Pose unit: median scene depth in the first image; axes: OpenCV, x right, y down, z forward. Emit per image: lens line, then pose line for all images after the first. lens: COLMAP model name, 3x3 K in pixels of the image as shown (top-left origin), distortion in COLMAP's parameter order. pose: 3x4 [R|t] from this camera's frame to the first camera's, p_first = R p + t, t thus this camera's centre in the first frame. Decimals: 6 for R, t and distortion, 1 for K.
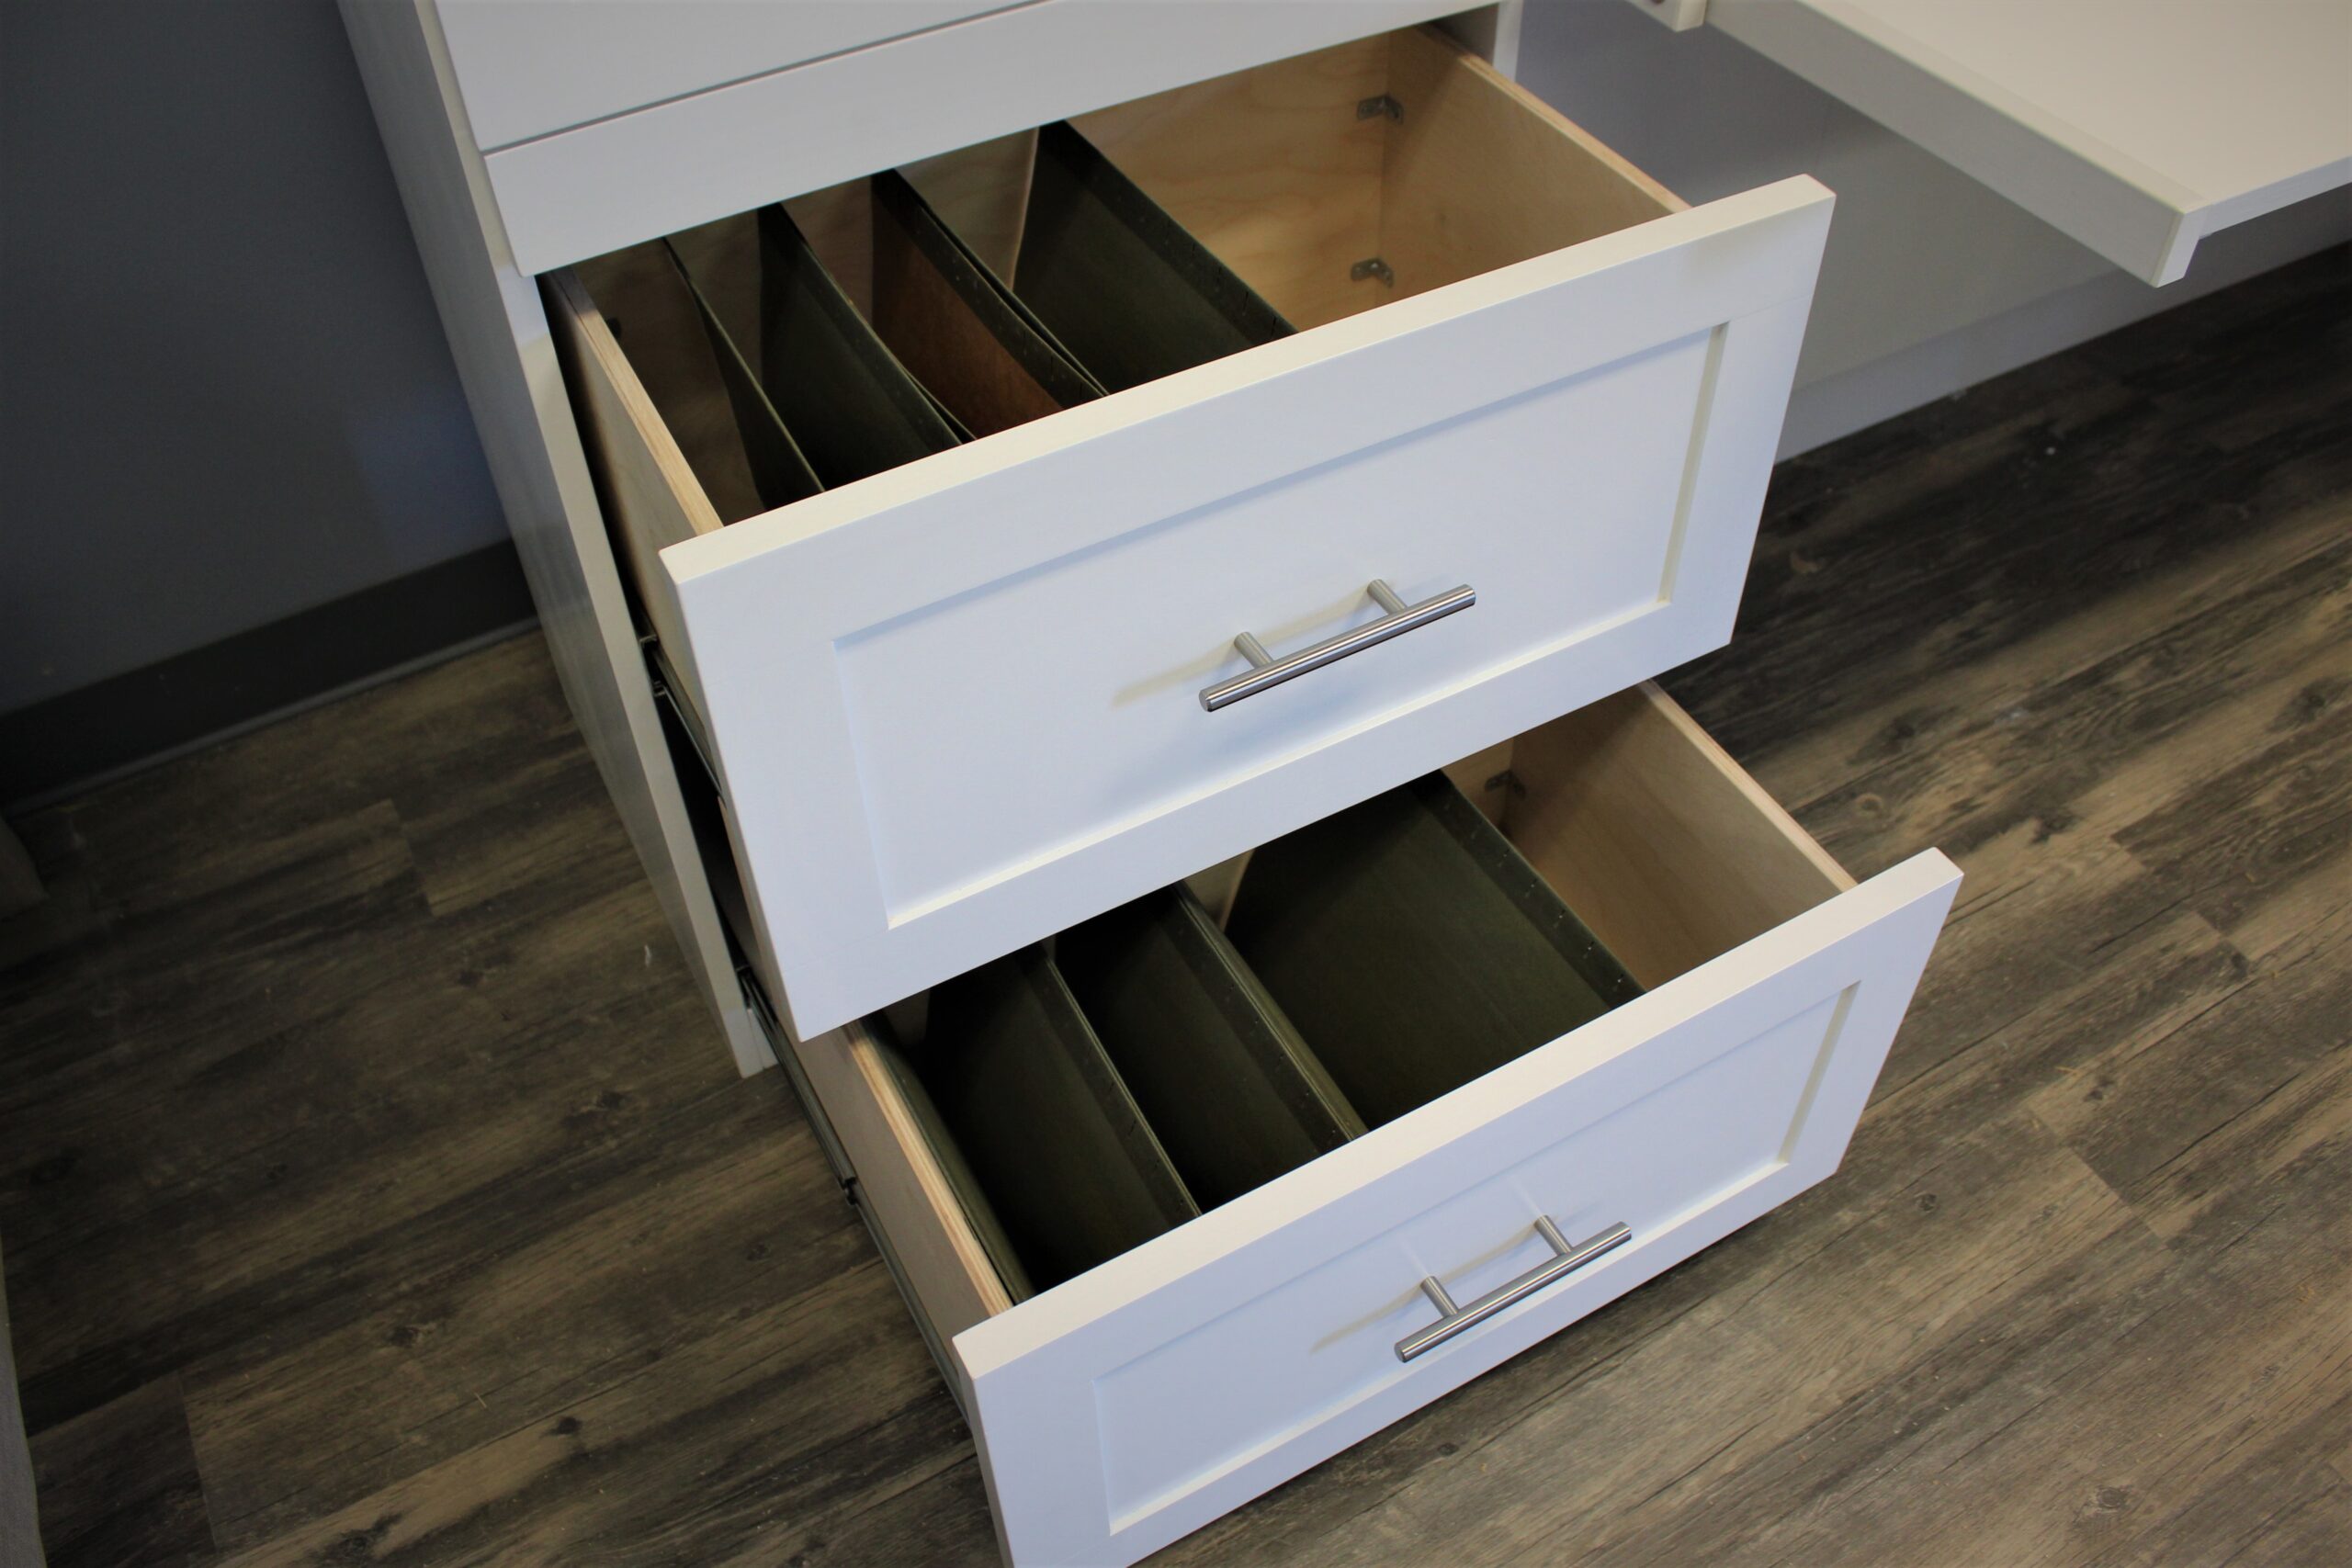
lens RADIAL K [[1983.2, 0, 1171.5], [0, 1983.2, 759.1], [0, 0, 1]] dist [-0.169143, 0.155925]
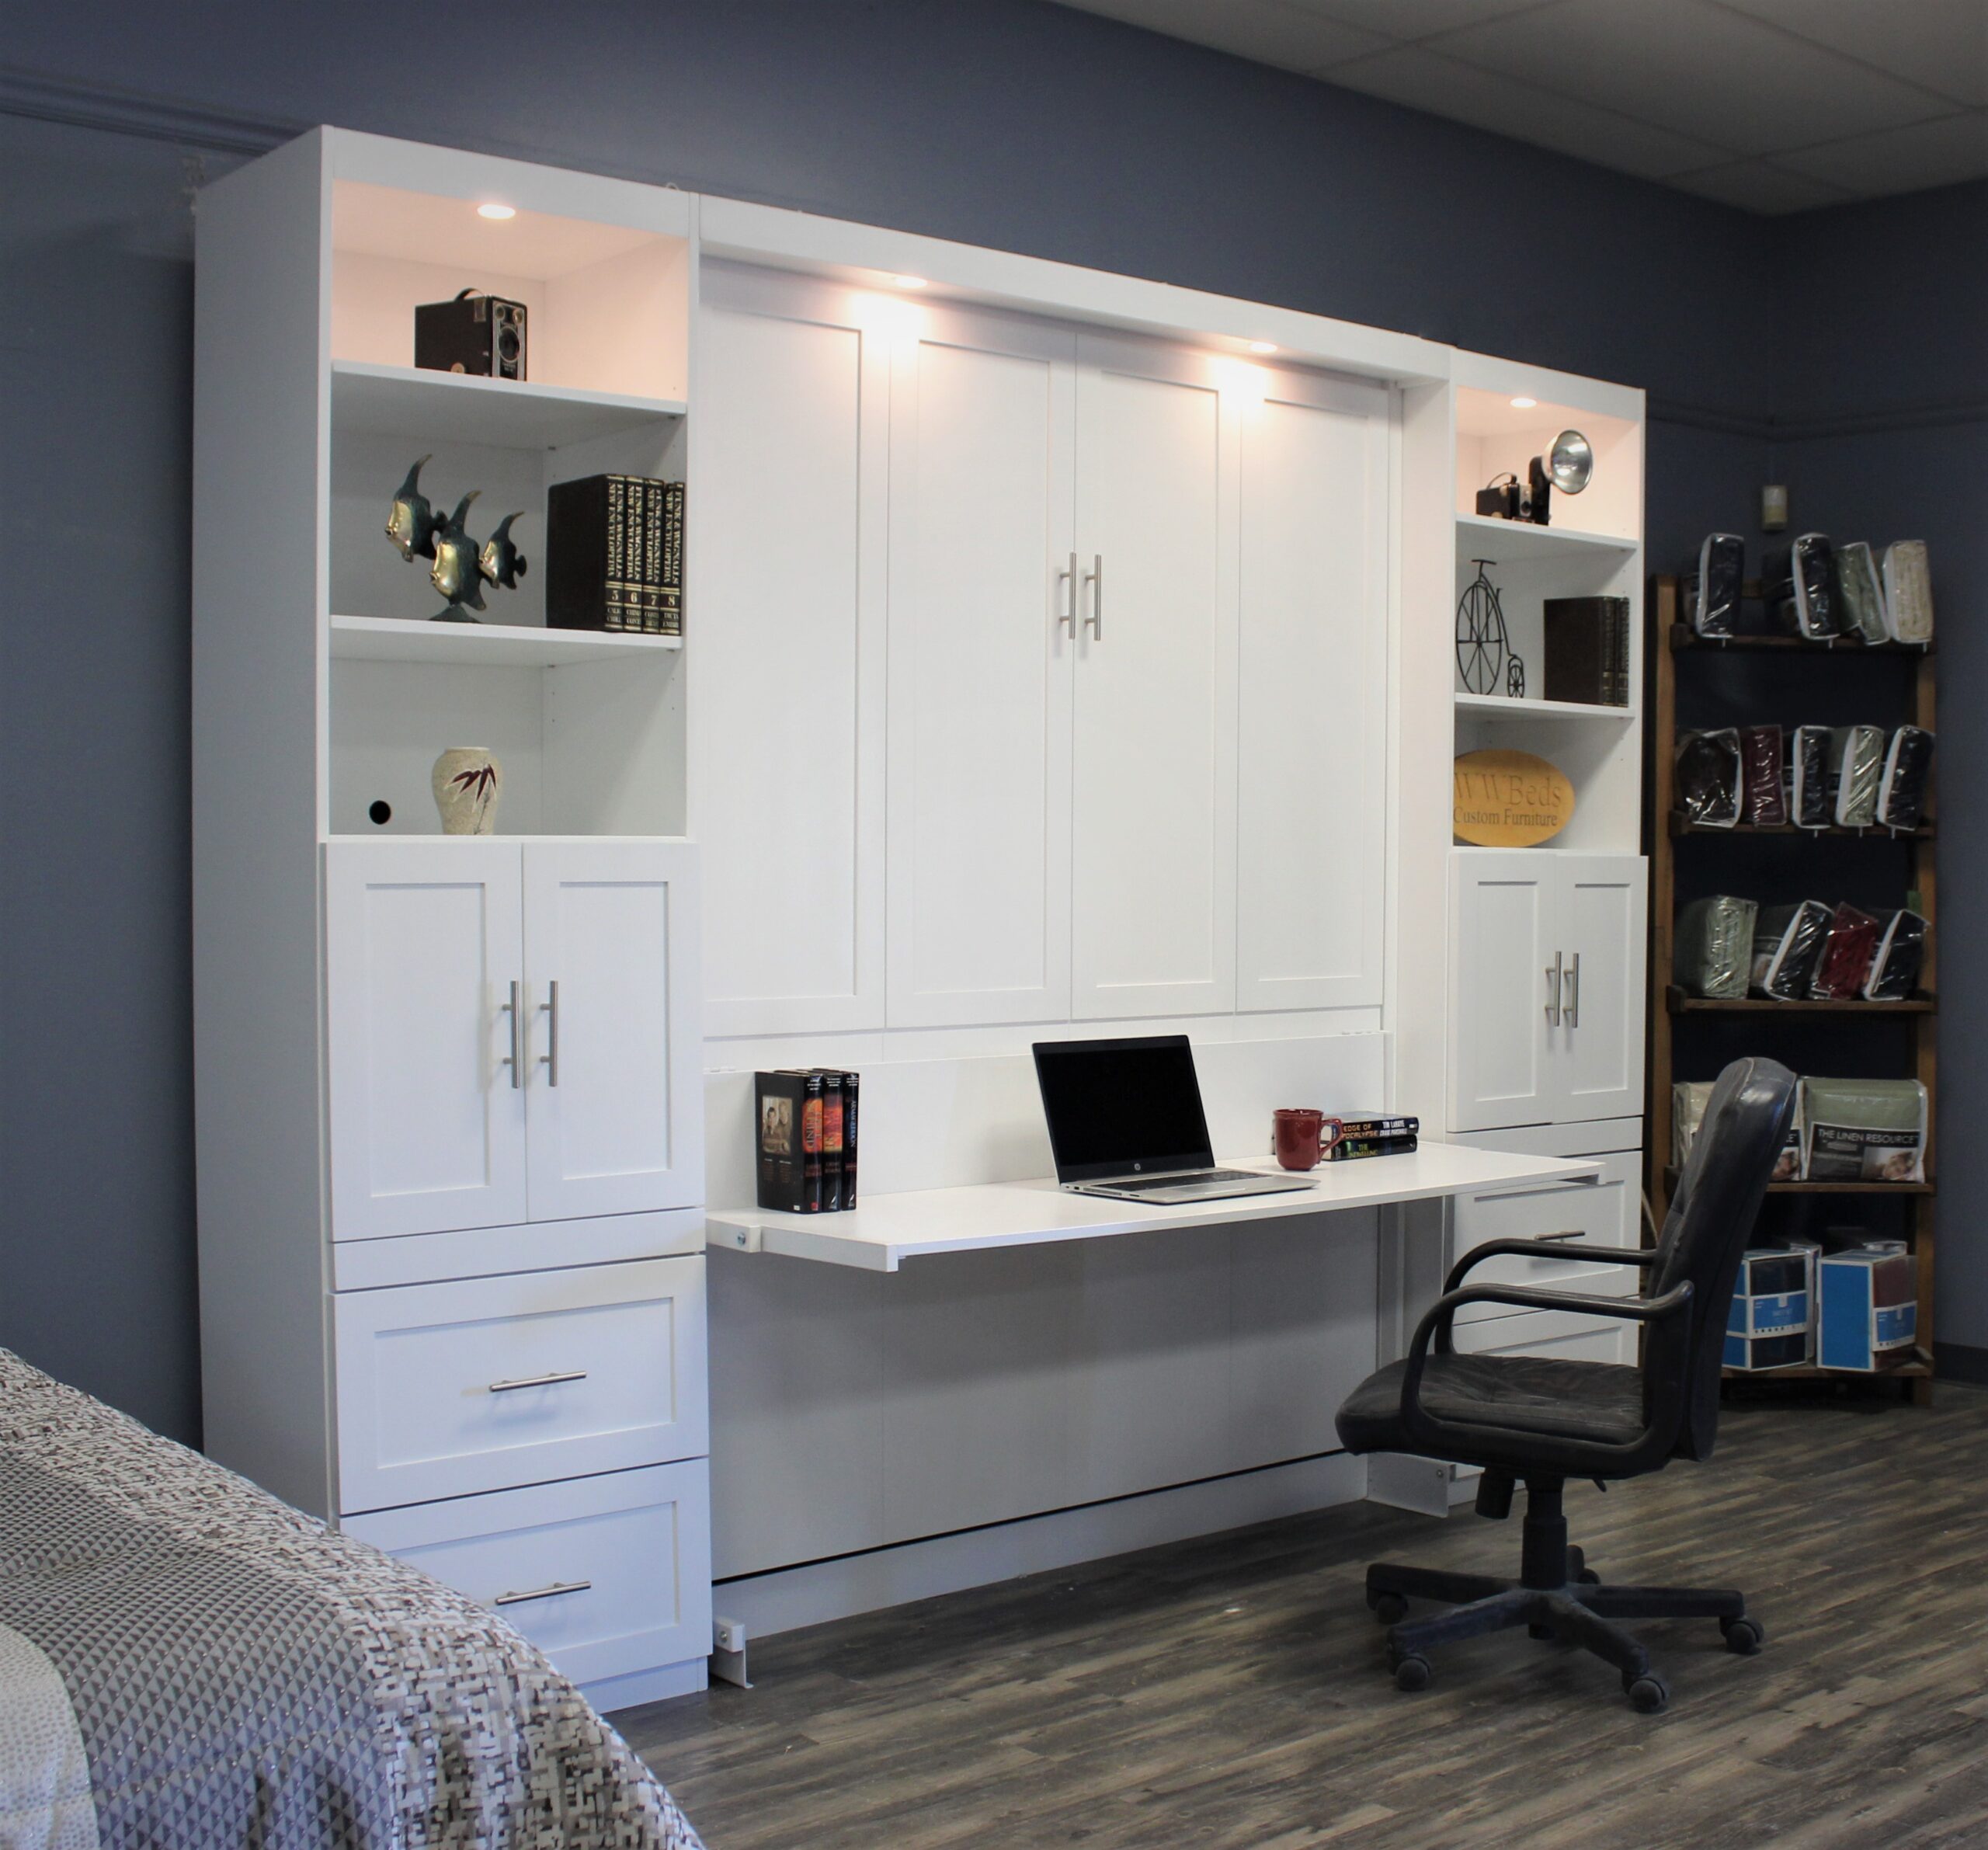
lens RADIAL K [[2617.4, 0, 1174.3], [0, 2617.4, 934.7], [0, 0, 1]] dist [-0.150668, 0.069875]
pose [[0.972469, 0.006860, 0.232929, -0.006724], [0.159688, 0.708361, -0.687550, 1.128579], [-0.169714, 0.705817, 0.687764, -1.136055]]
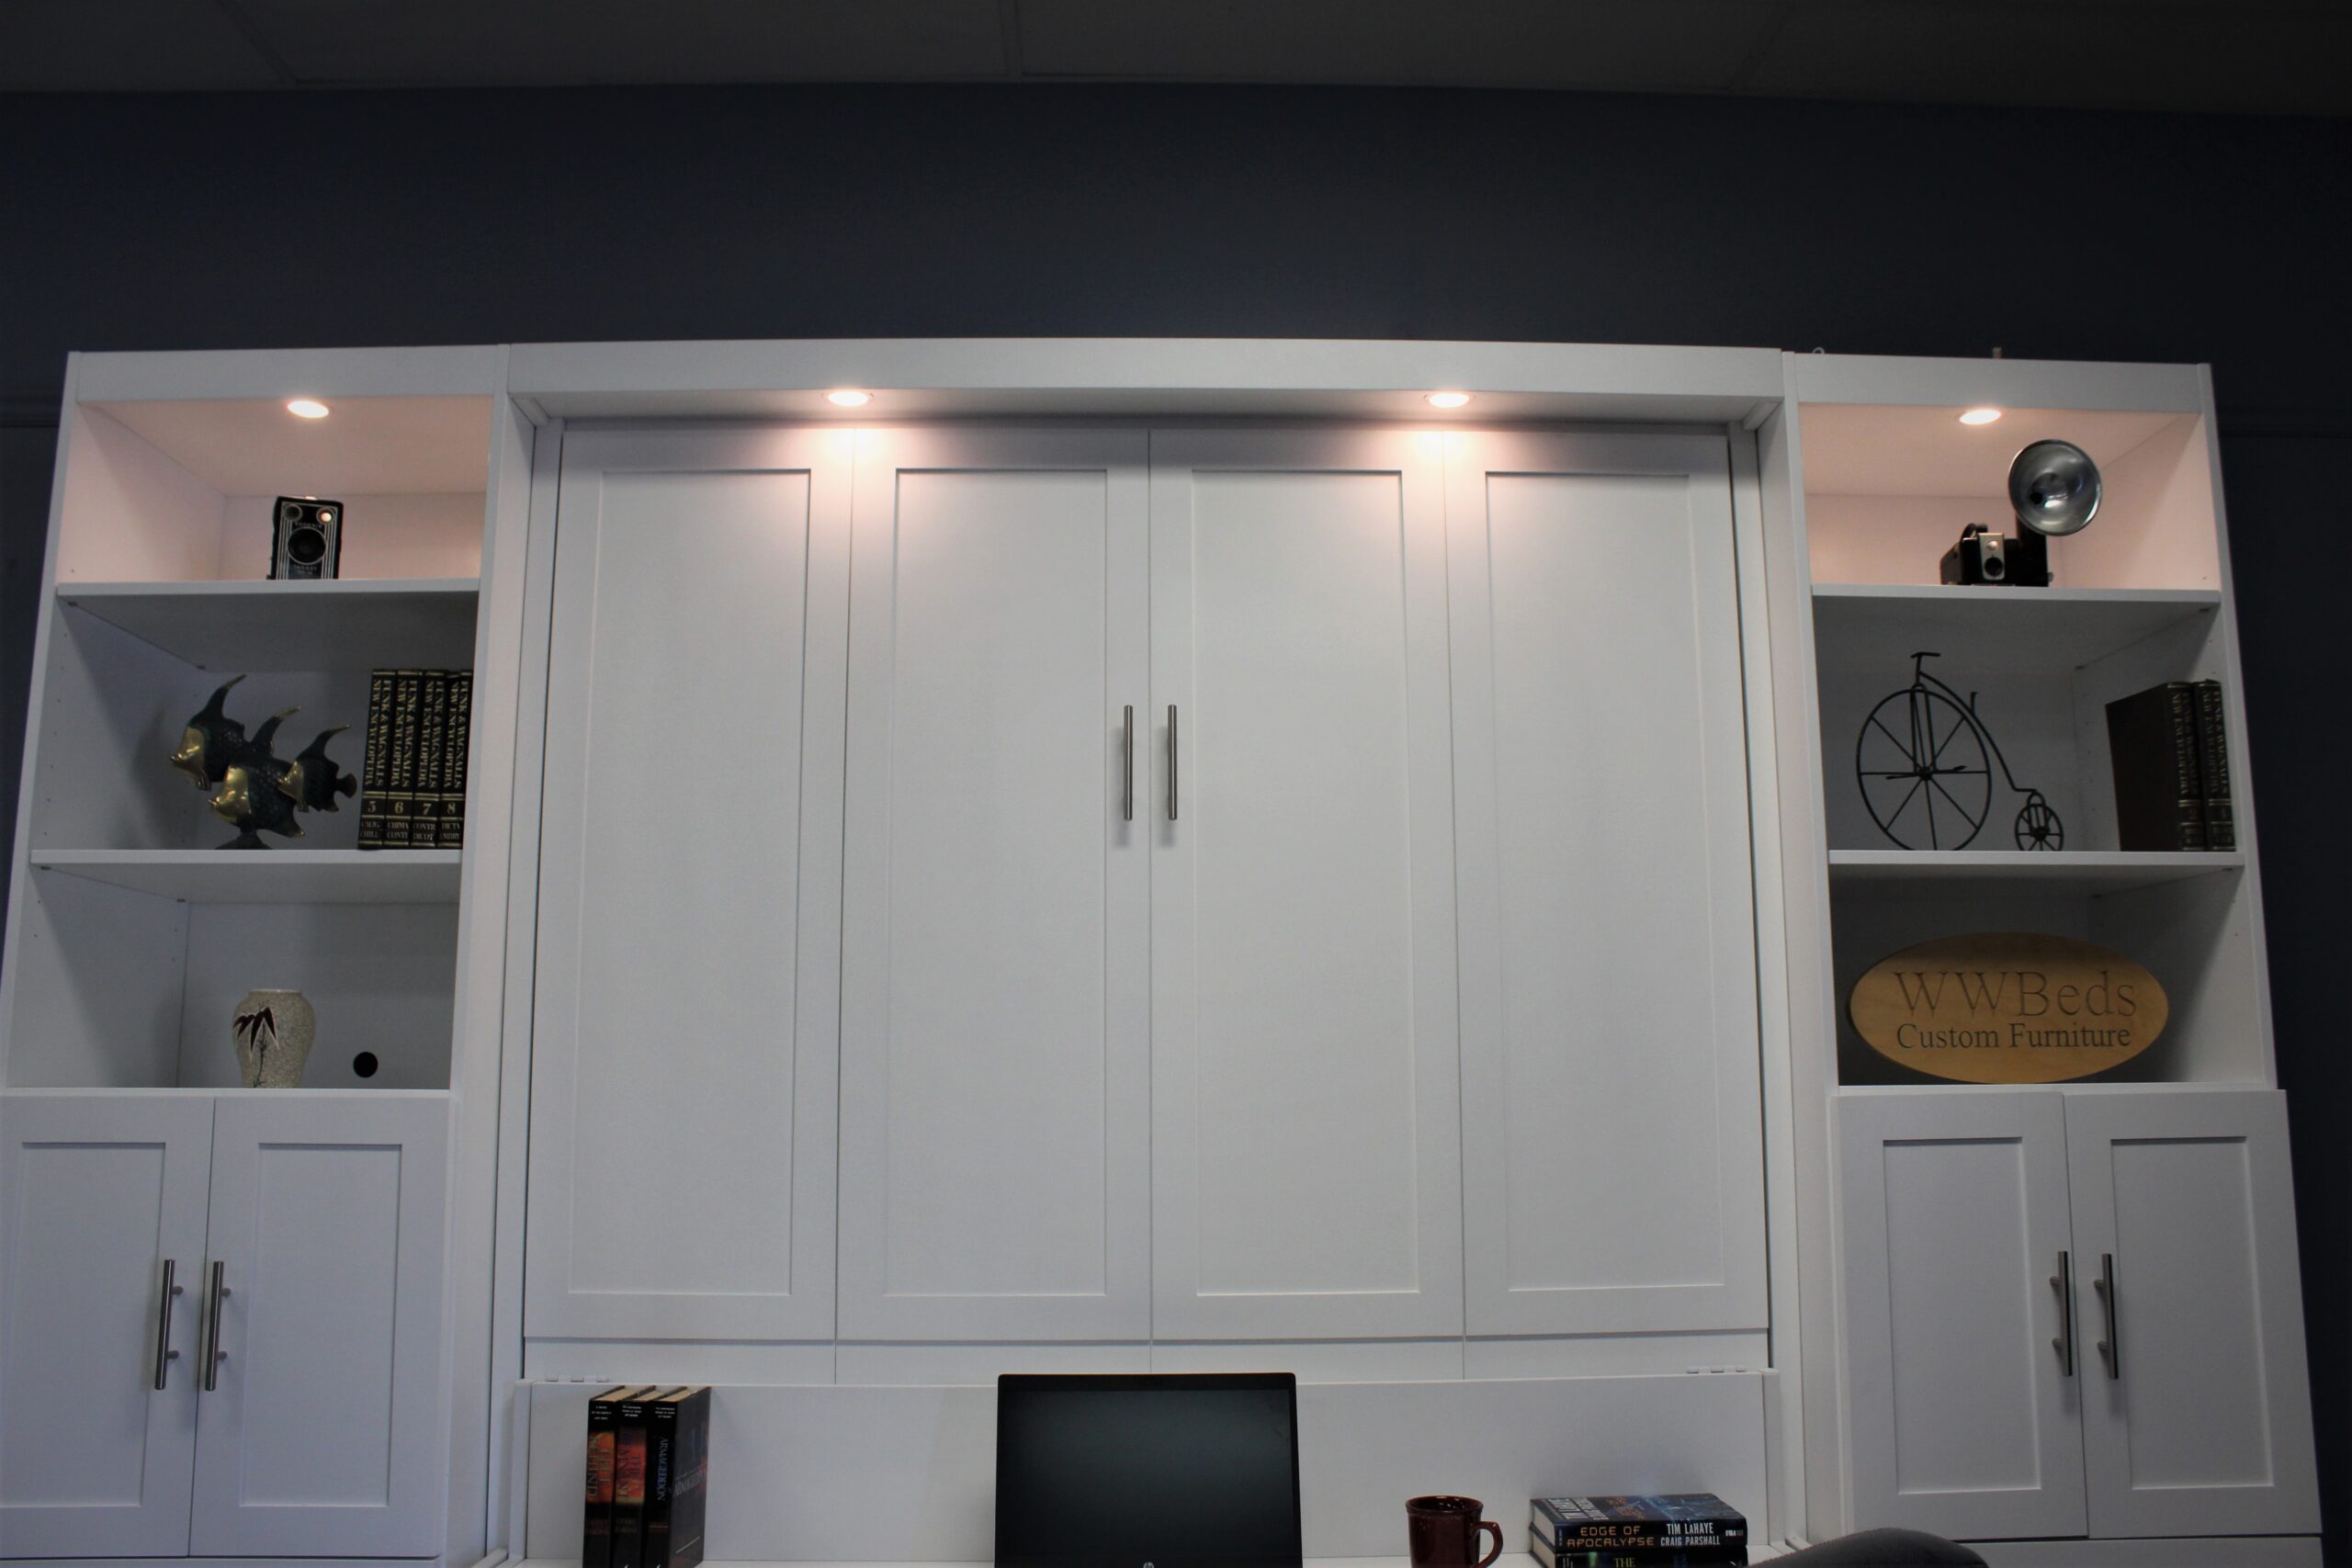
lens RADIAL K [[1983.2, 0, 1171.5], [0, 1983.2, 759.1], [0, 0, 1]] dist [-0.169143, 0.155925]
pose [[0.886902, -0.075331, -0.455773, 1.168999], [-0.337423, 0.568215, -0.750518, 0.210208], [0.315515, 0.819424, 0.478533, -0.293536]]
